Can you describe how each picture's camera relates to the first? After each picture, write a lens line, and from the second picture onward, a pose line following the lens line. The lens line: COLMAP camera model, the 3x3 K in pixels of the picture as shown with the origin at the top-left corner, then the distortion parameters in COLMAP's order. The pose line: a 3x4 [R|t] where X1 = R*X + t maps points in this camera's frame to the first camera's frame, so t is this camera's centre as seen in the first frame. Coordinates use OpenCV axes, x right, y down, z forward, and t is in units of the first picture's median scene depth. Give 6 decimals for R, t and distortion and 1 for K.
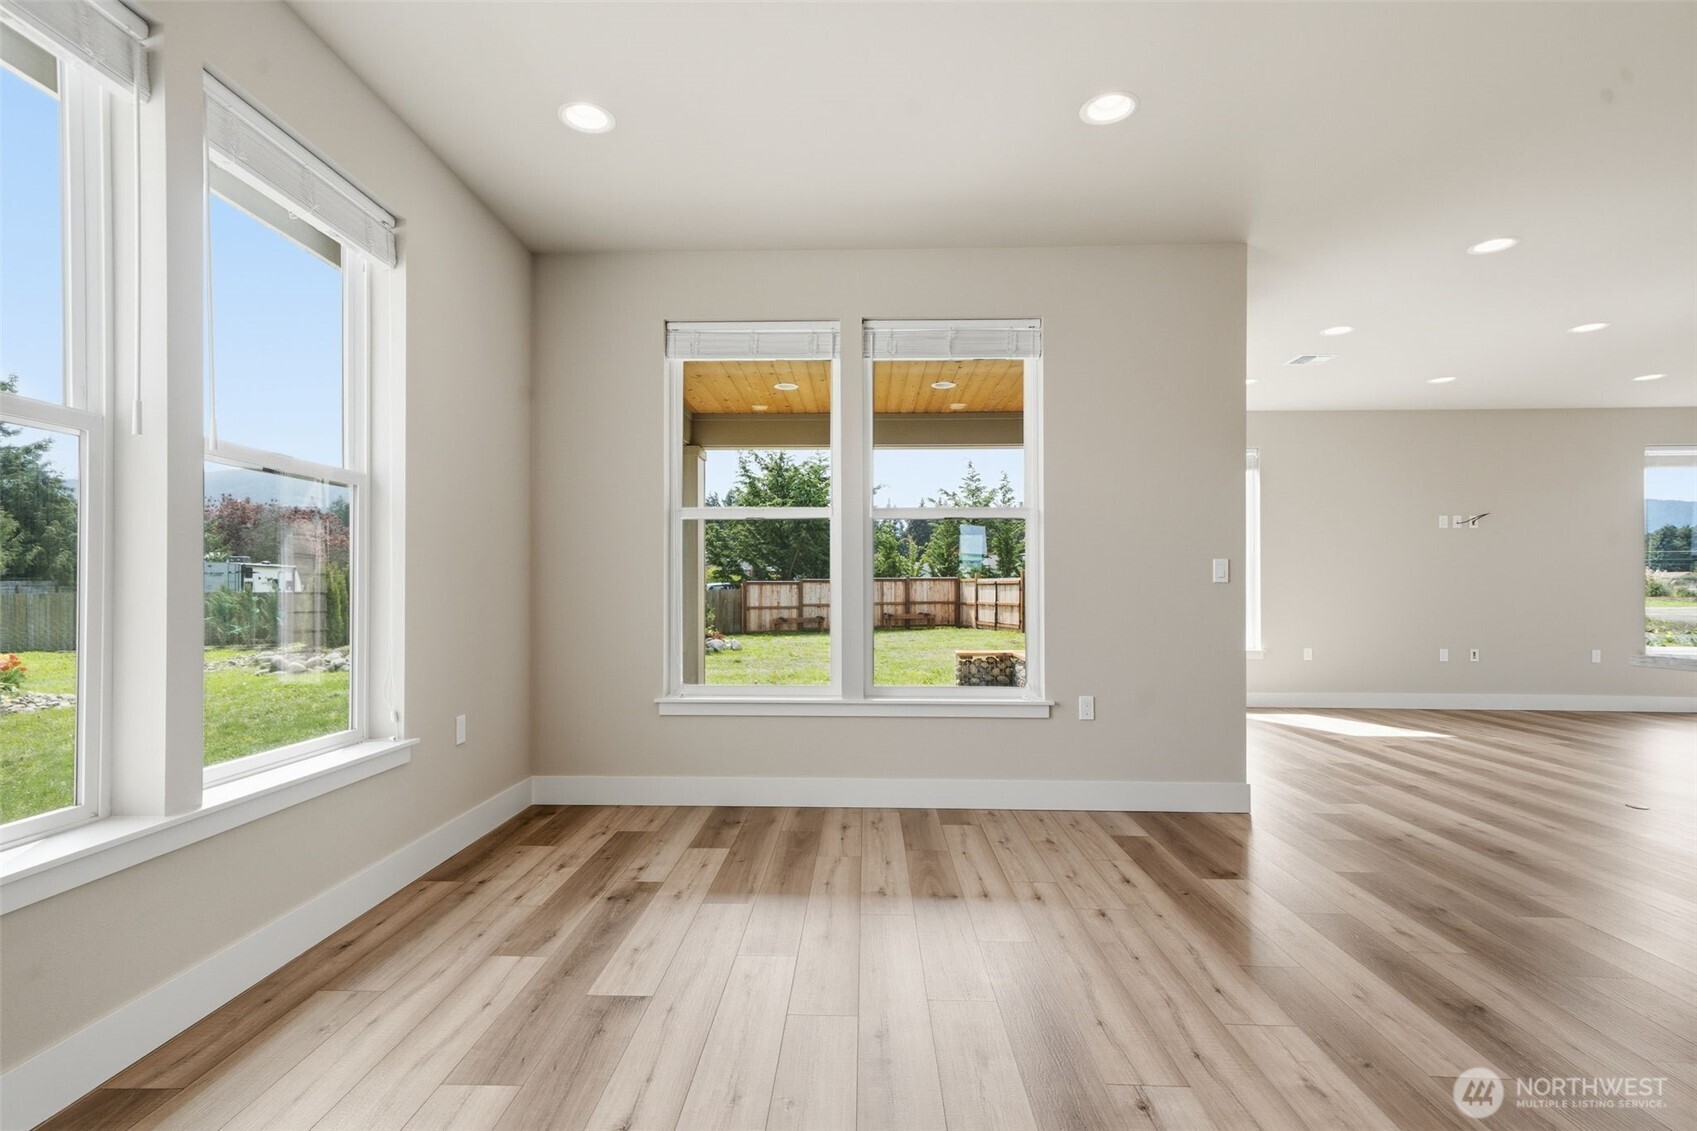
lens RADIAL K [[801.2, 0, 841.0], [0, 801.2, 586.0], [0, 0, 1]] dist [0.011153, 0.002303]
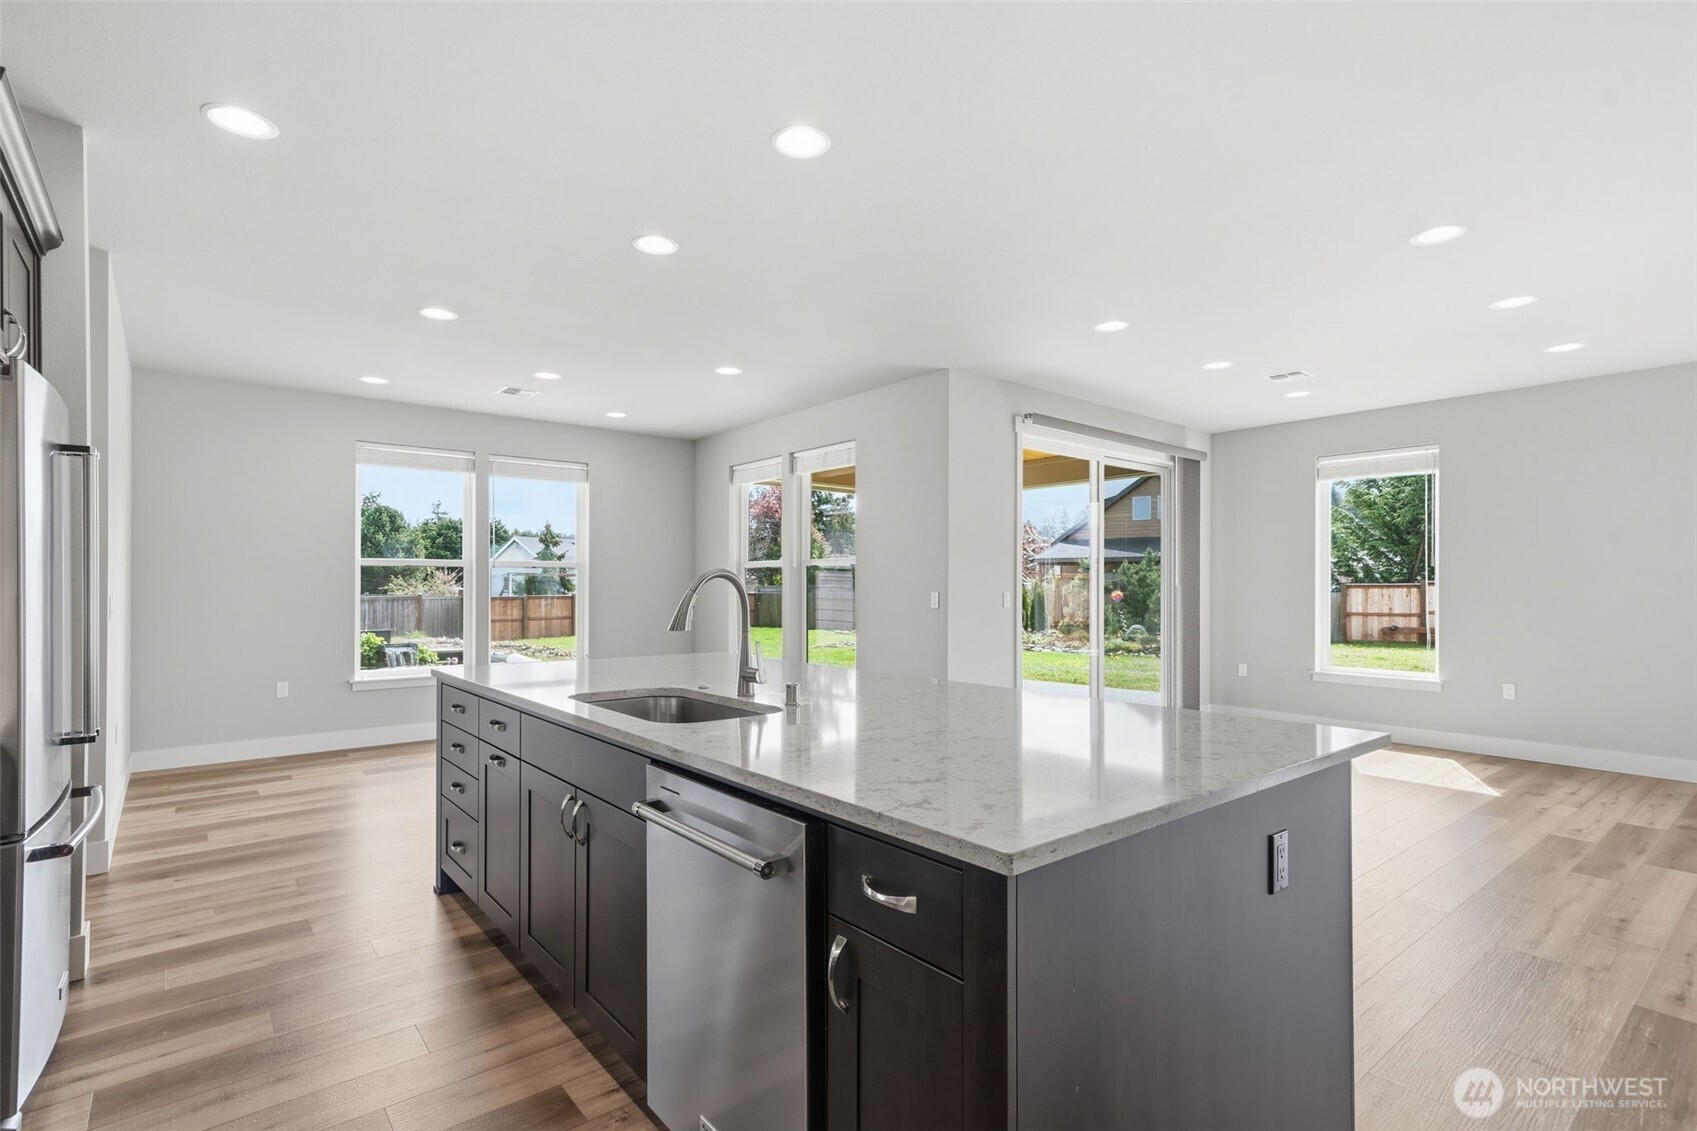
lens RADIAL K [[801.2, 0, 848.9], [0, 801.2, 579.4], [0, 0, 1]] dist [0.011153, 0.002303]
pose [[0.664924, -0.006999, -0.746878, 0.752148], [0.002235, 0.999970, -0.007382, -0.023353], [0.746907, 0.003239, 0.664920, -0.036580]]
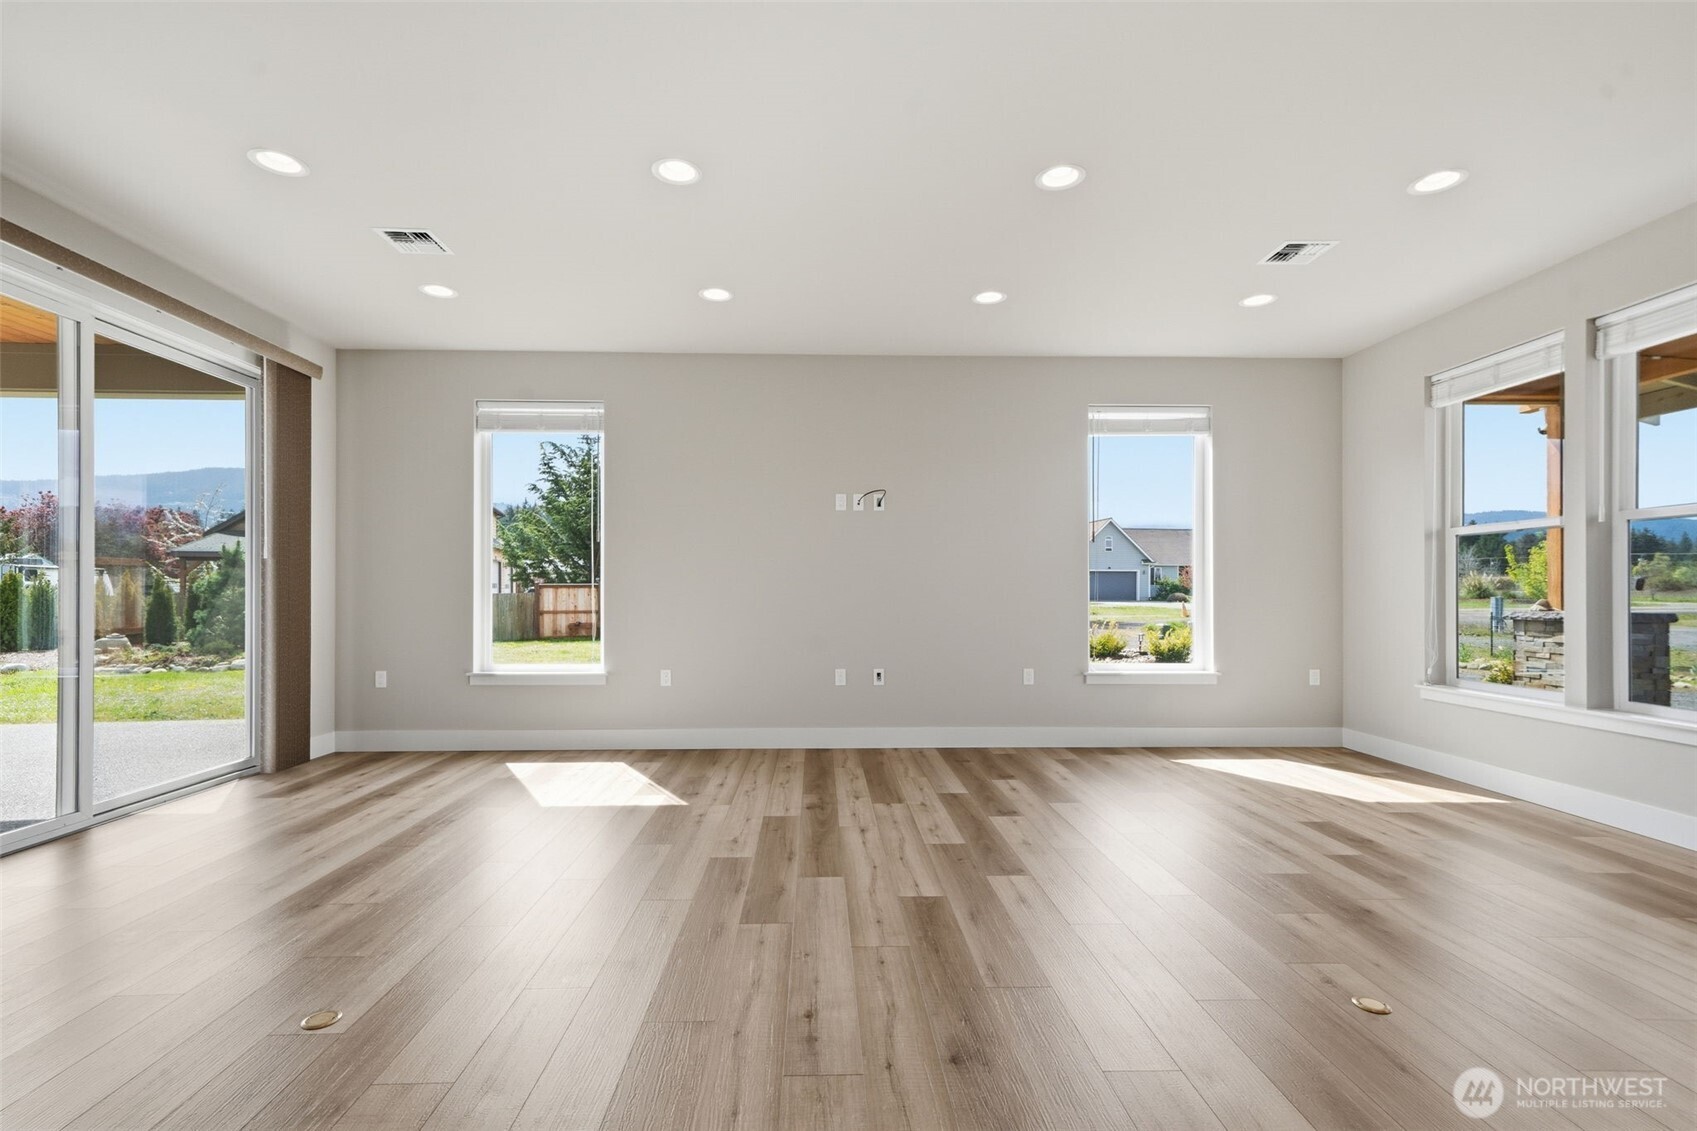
lens RADIAL K [[771.4, 0, 832.5], [0, 771.4, 599.2], [0, 0, 1]] dist [0.009709, 0.001650]
pose [[0.997919, -0.000760, 0.064473, 0.693927], [-0.000042, 0.999923, 0.012440, 0.002739], [-0.064477, -0.012417, 0.997842, 0.273888]]
